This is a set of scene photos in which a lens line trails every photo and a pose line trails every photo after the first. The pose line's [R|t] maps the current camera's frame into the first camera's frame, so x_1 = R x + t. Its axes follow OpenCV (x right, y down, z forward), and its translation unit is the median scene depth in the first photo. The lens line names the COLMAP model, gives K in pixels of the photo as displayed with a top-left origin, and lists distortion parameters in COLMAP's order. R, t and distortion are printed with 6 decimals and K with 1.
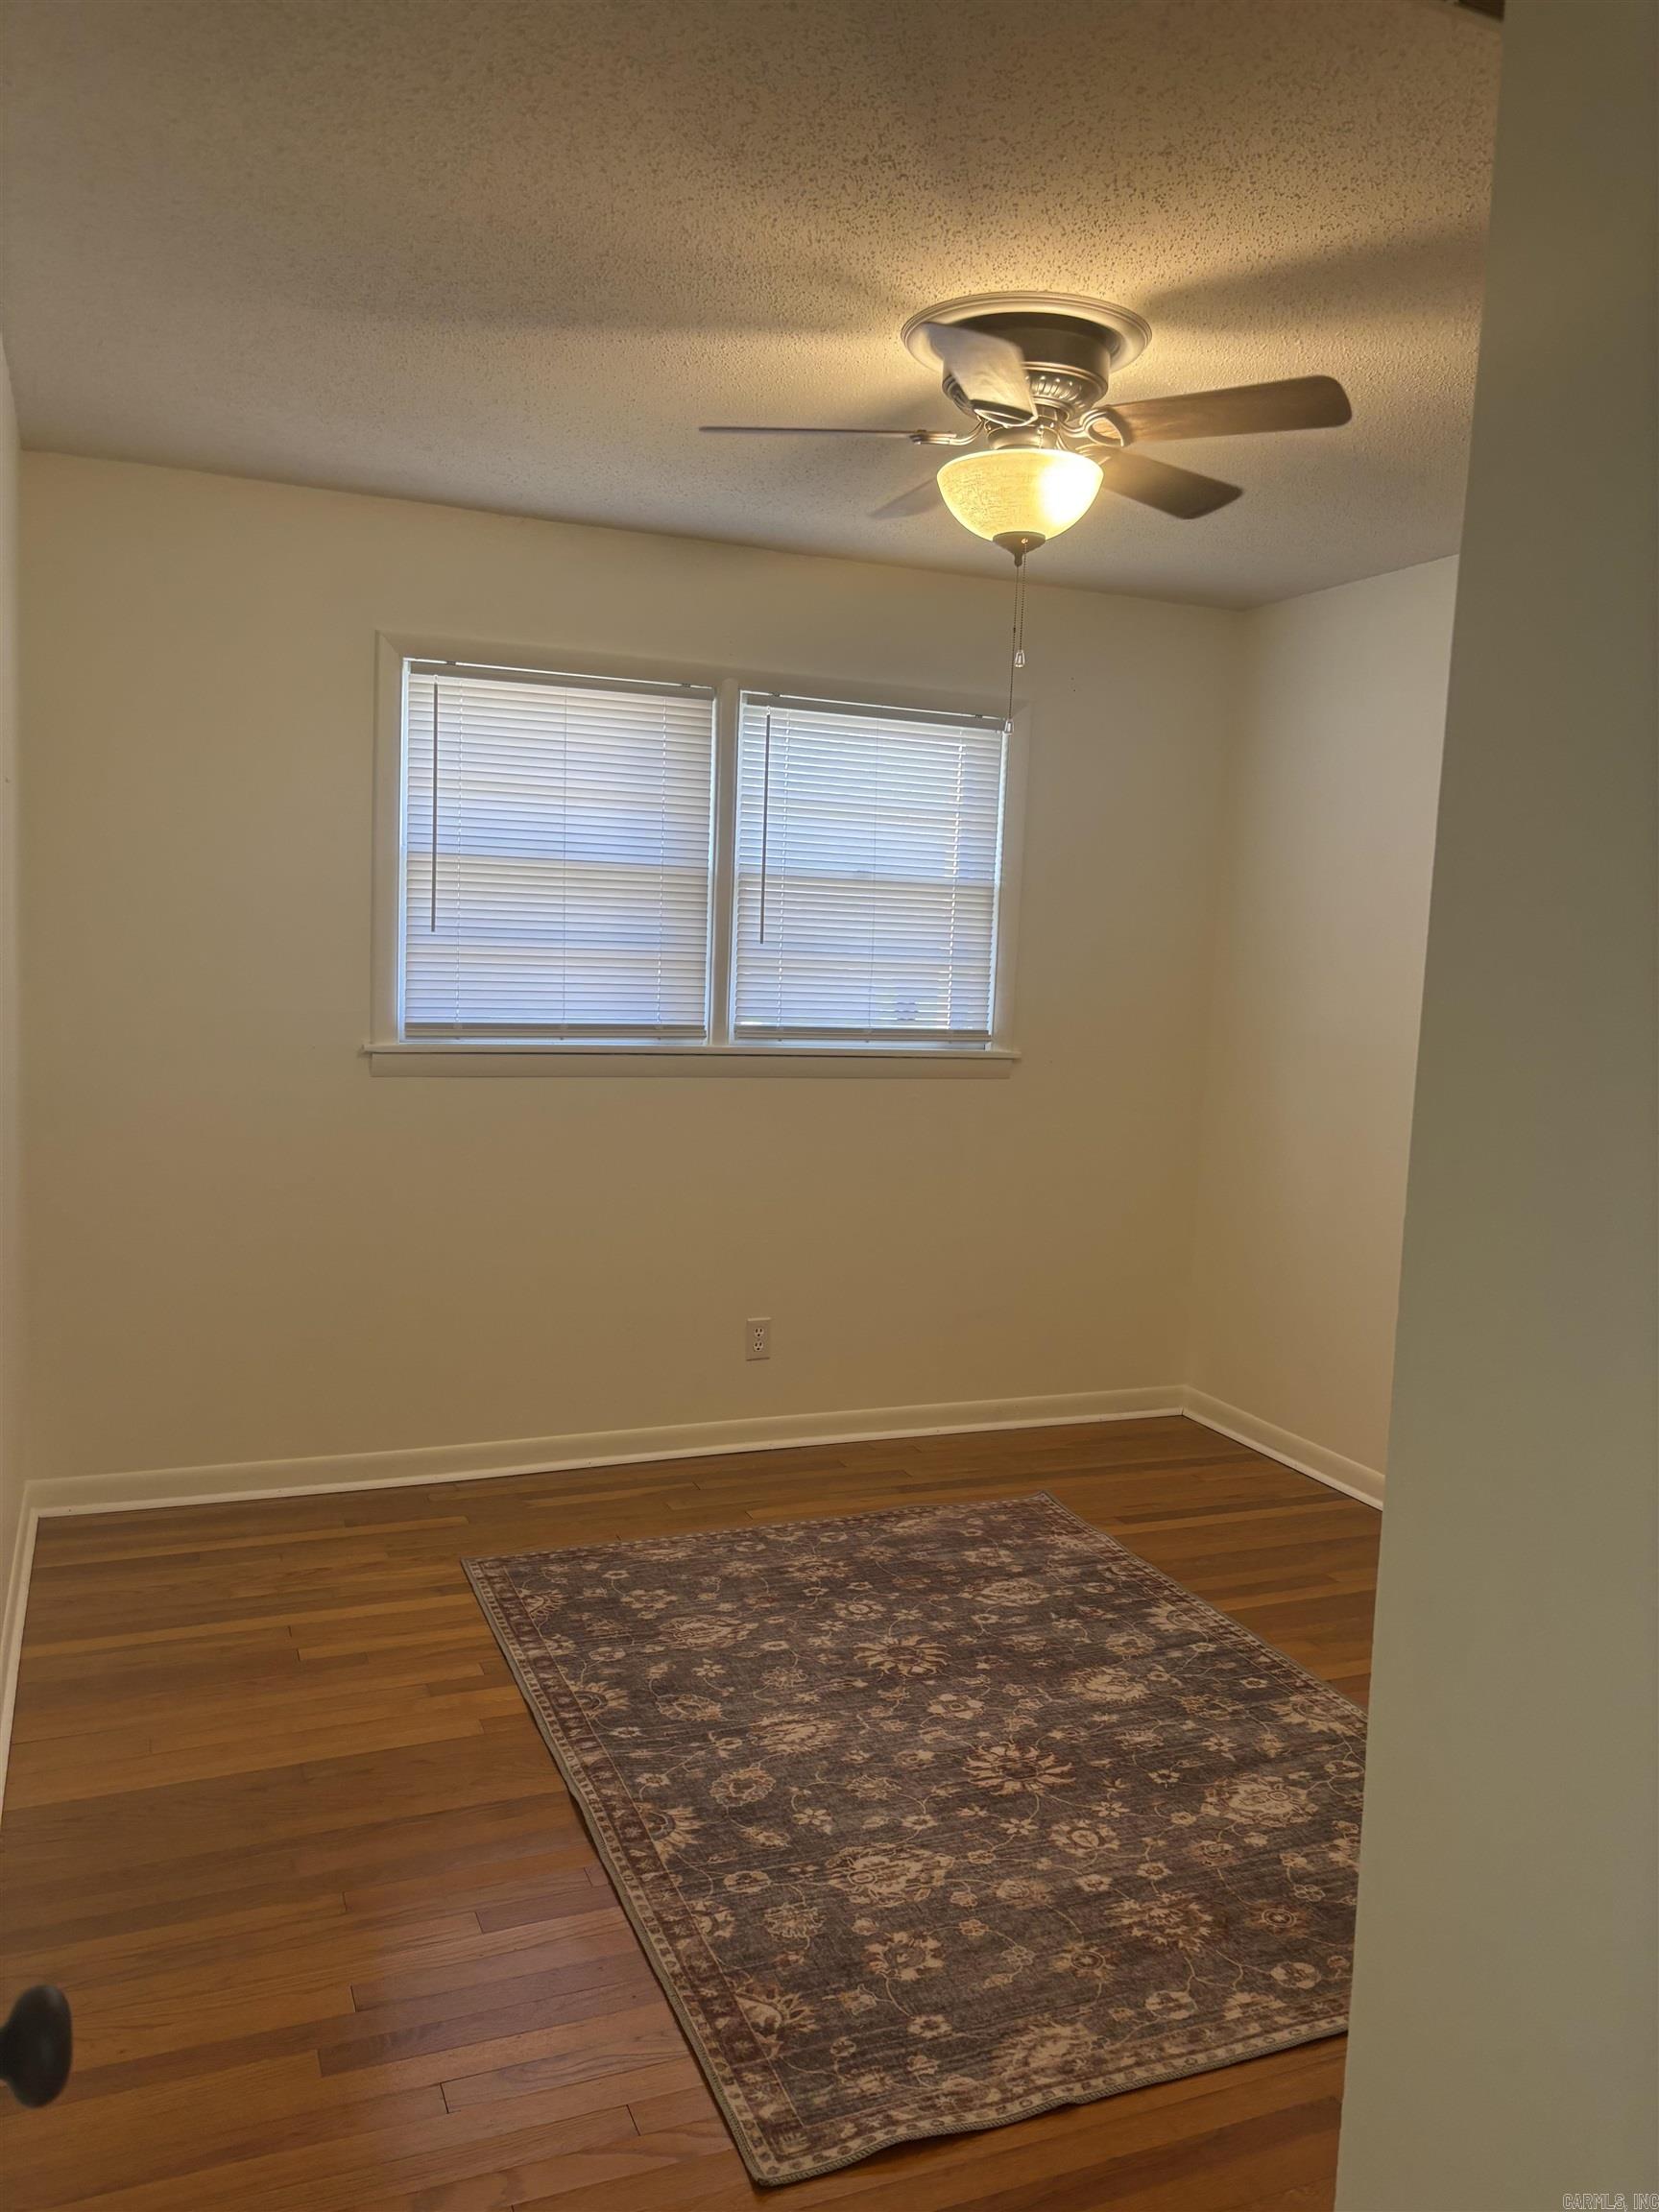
lens RADIAL K [[1668.7, 0, 833.8], [0, 1668.7, 1102.0], [0, 0, 1]] dist [0.040843, -0.049908]
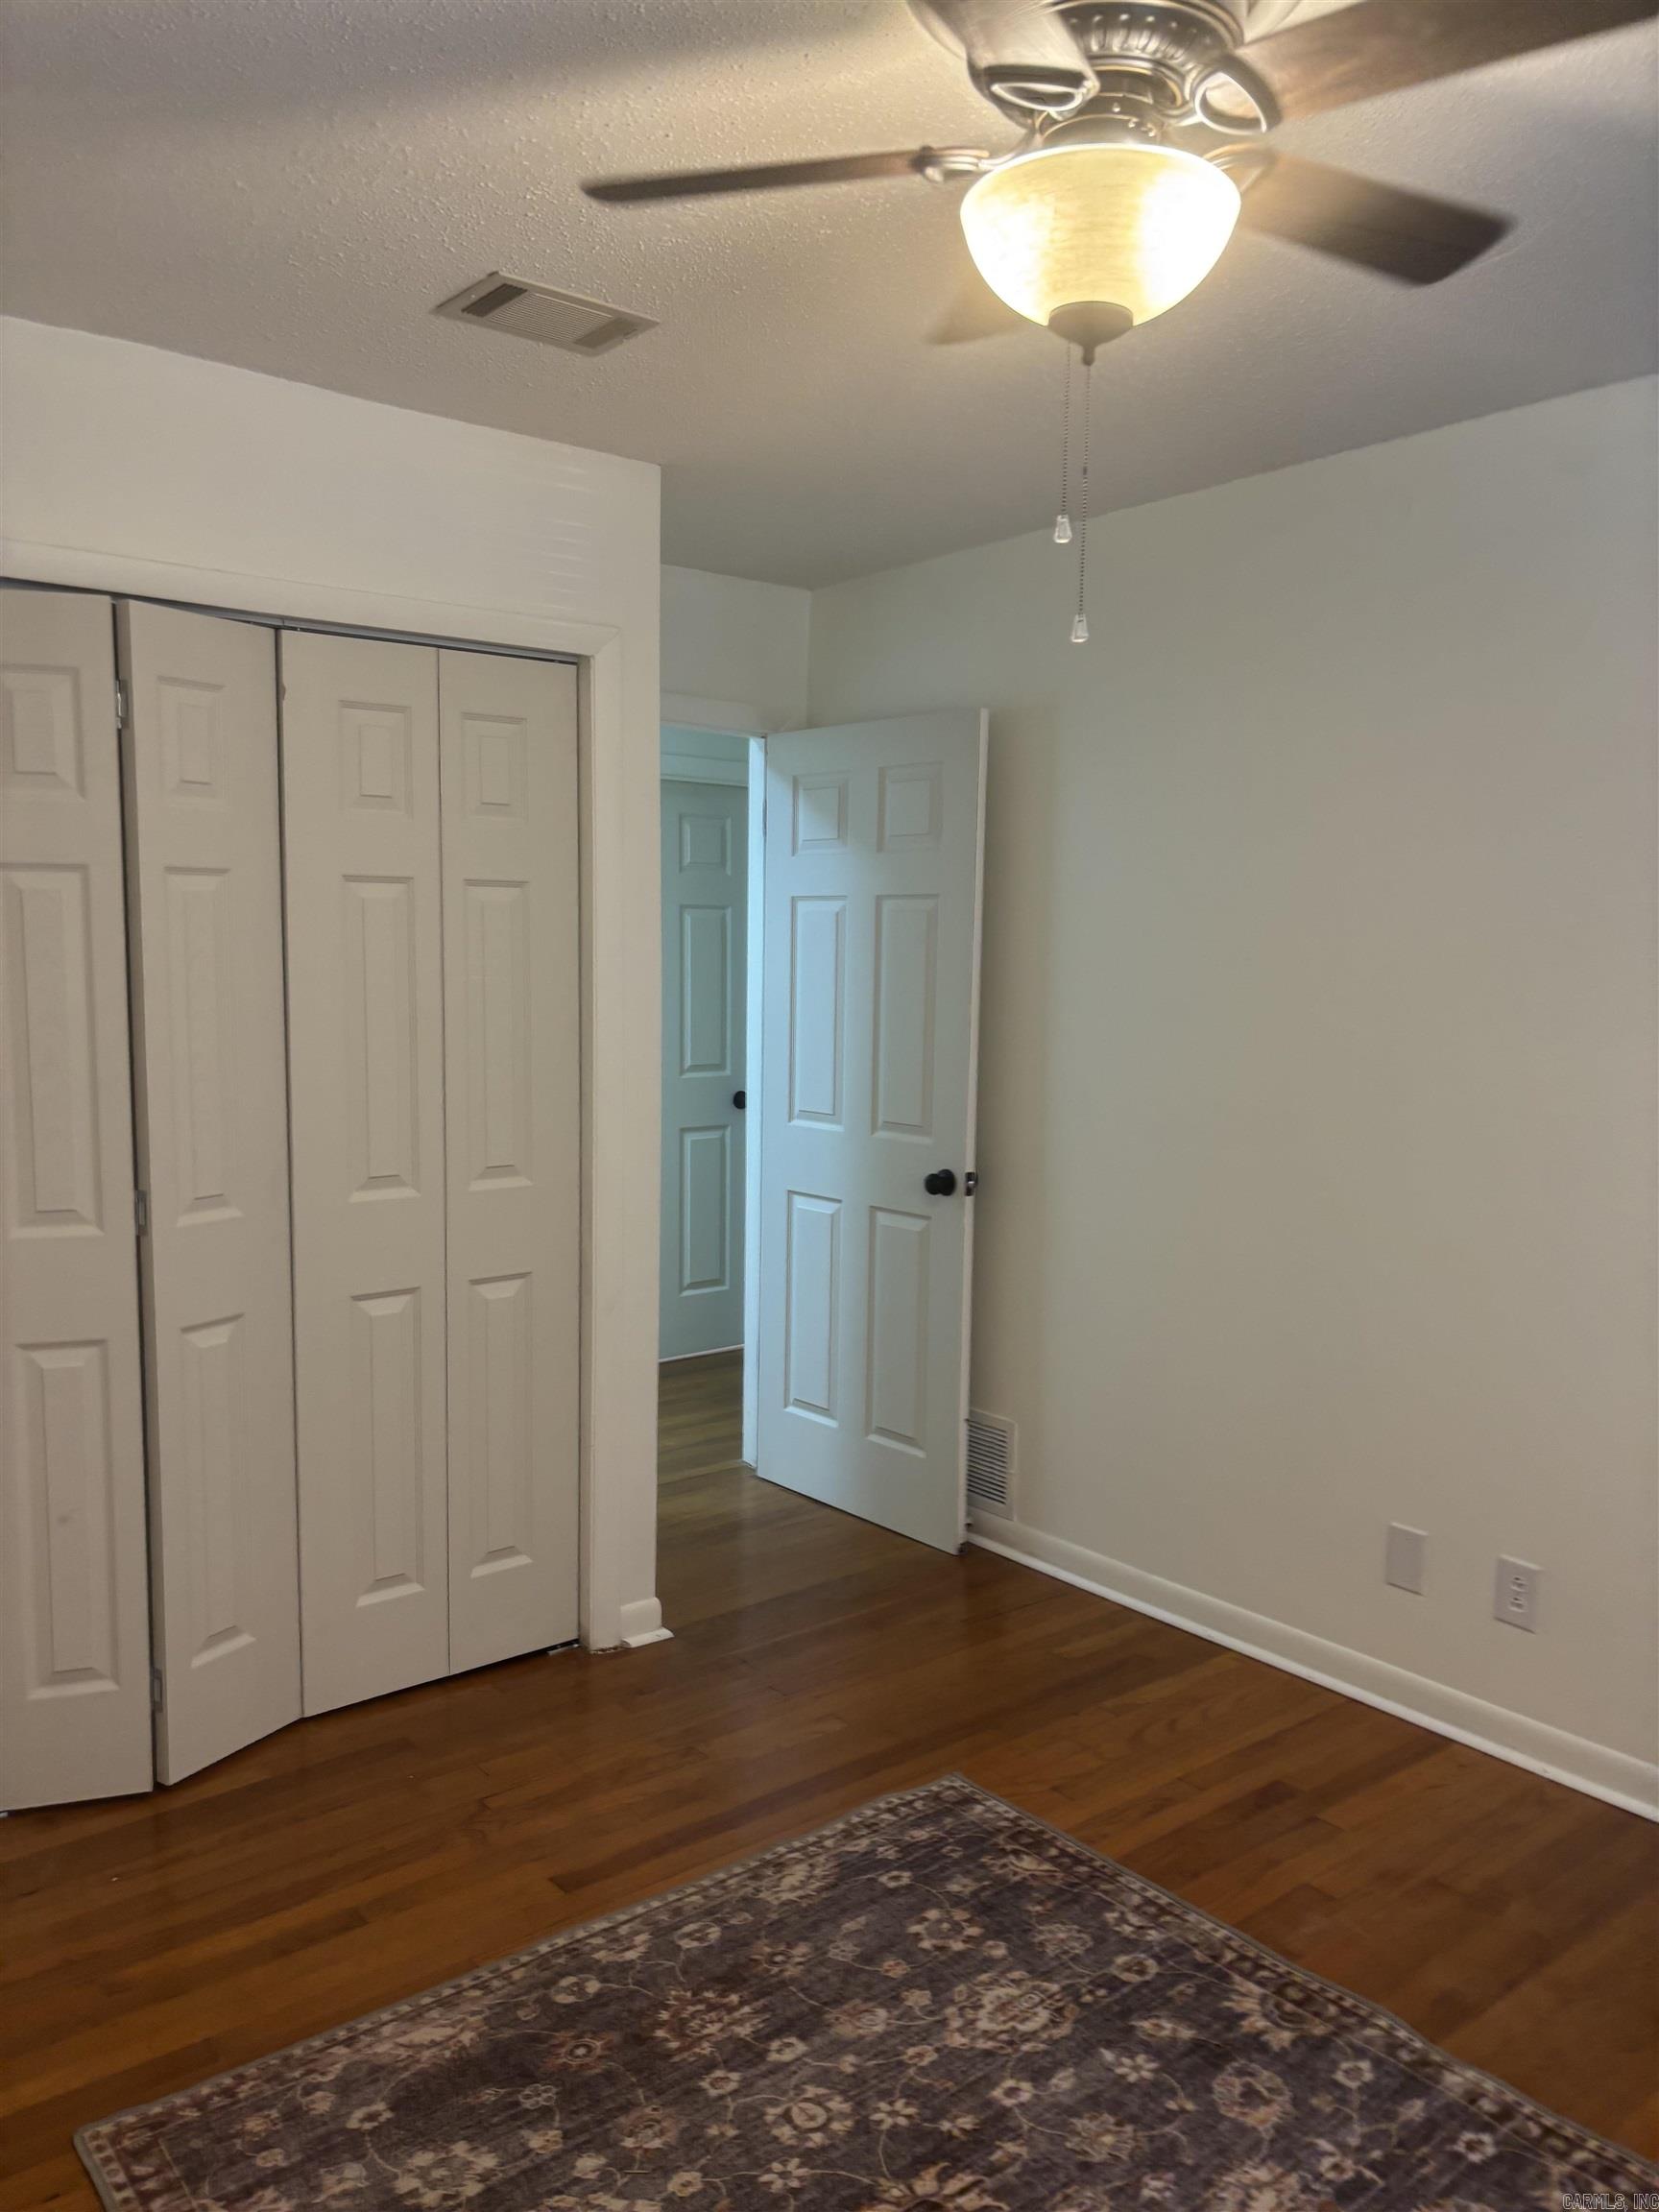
lens RADIAL K [[1668.7, 0, 837.6], [0, 1668.7, 1103.5], [0, 0, 1]] dist [0.040843, -0.049908]
pose [[-0.956434, -0.024757, -0.290897, 0.403800], [-0.079579, 0.980775, 0.178178, -0.177015], [0.280893, 0.193565, -0.940017, 1.768874]]
